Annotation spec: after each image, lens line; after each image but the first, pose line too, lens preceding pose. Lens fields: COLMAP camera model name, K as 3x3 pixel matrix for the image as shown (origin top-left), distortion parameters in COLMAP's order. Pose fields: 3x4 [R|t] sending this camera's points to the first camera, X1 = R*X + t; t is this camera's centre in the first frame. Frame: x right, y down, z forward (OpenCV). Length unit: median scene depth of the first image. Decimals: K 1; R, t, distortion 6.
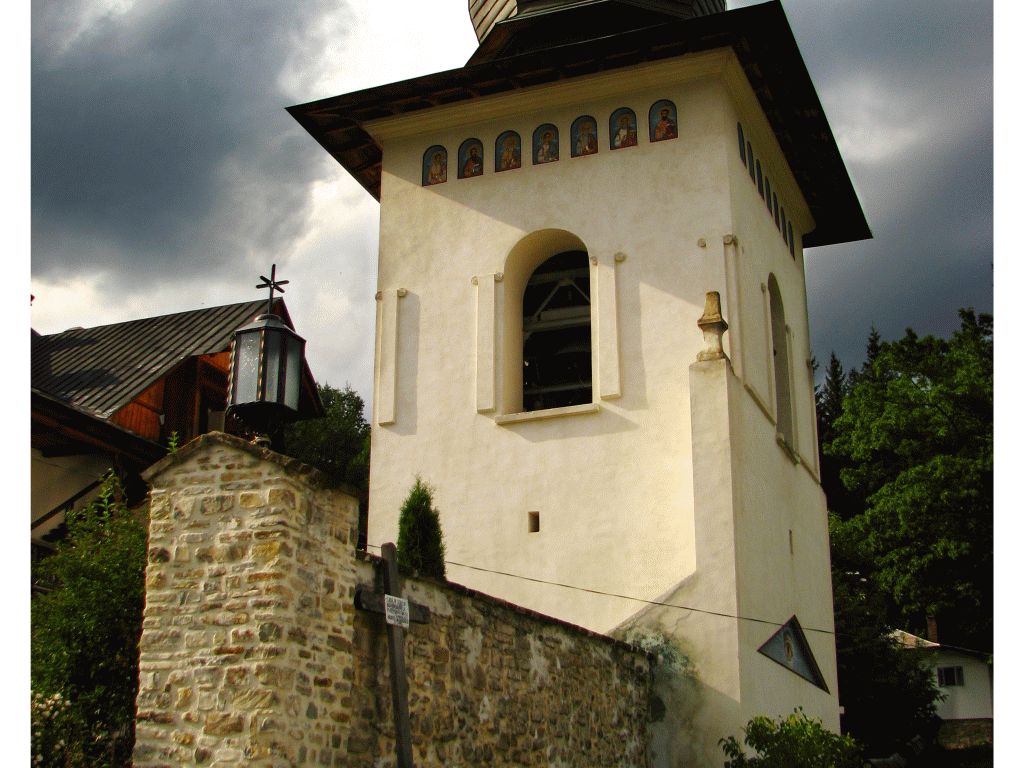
lens RADIAL K [[1362.5, 0, 512.0], [0, 1362.5, 384.0], [0, 0, 1]] dist [-0.149331, 0.045280]
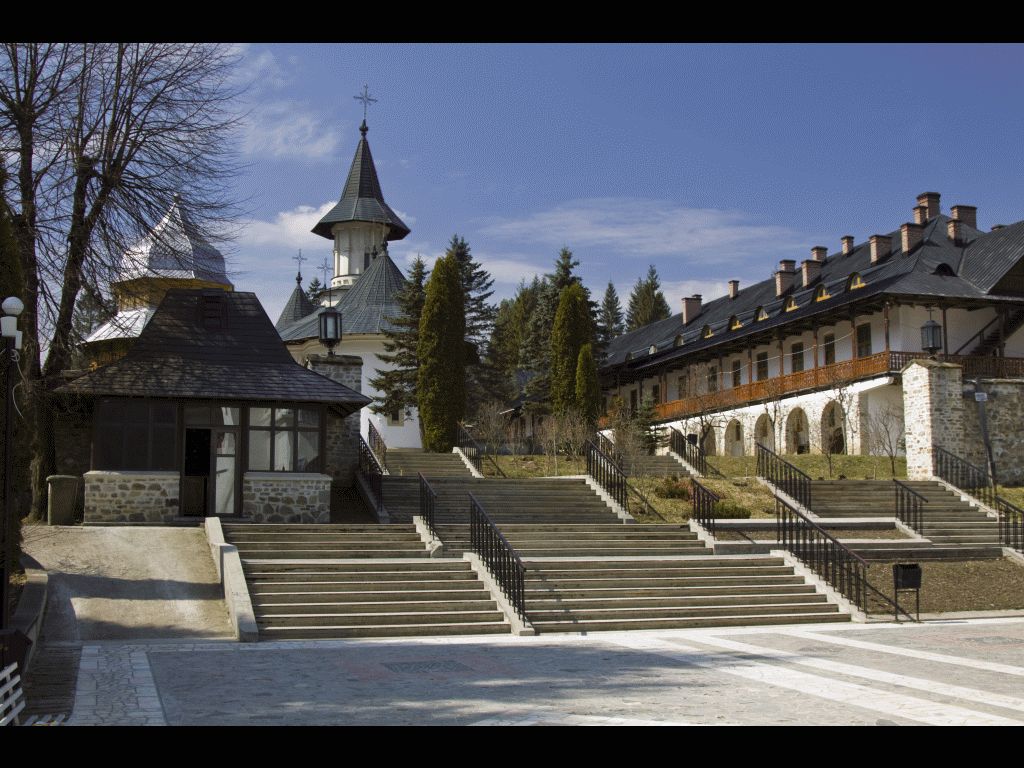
lens RADIAL K [[1362.5, 0, 512.0], [0, 1362.5, 384.0], [0, 0, 1]] dist [-0.149331, 0.045280]
pose [[0.639891, -0.084476, -0.763808, 1.965091], [0.252621, 0.961823, 0.105261, -0.587783], [0.725756, -0.260309, 0.636802, -2.279752]]
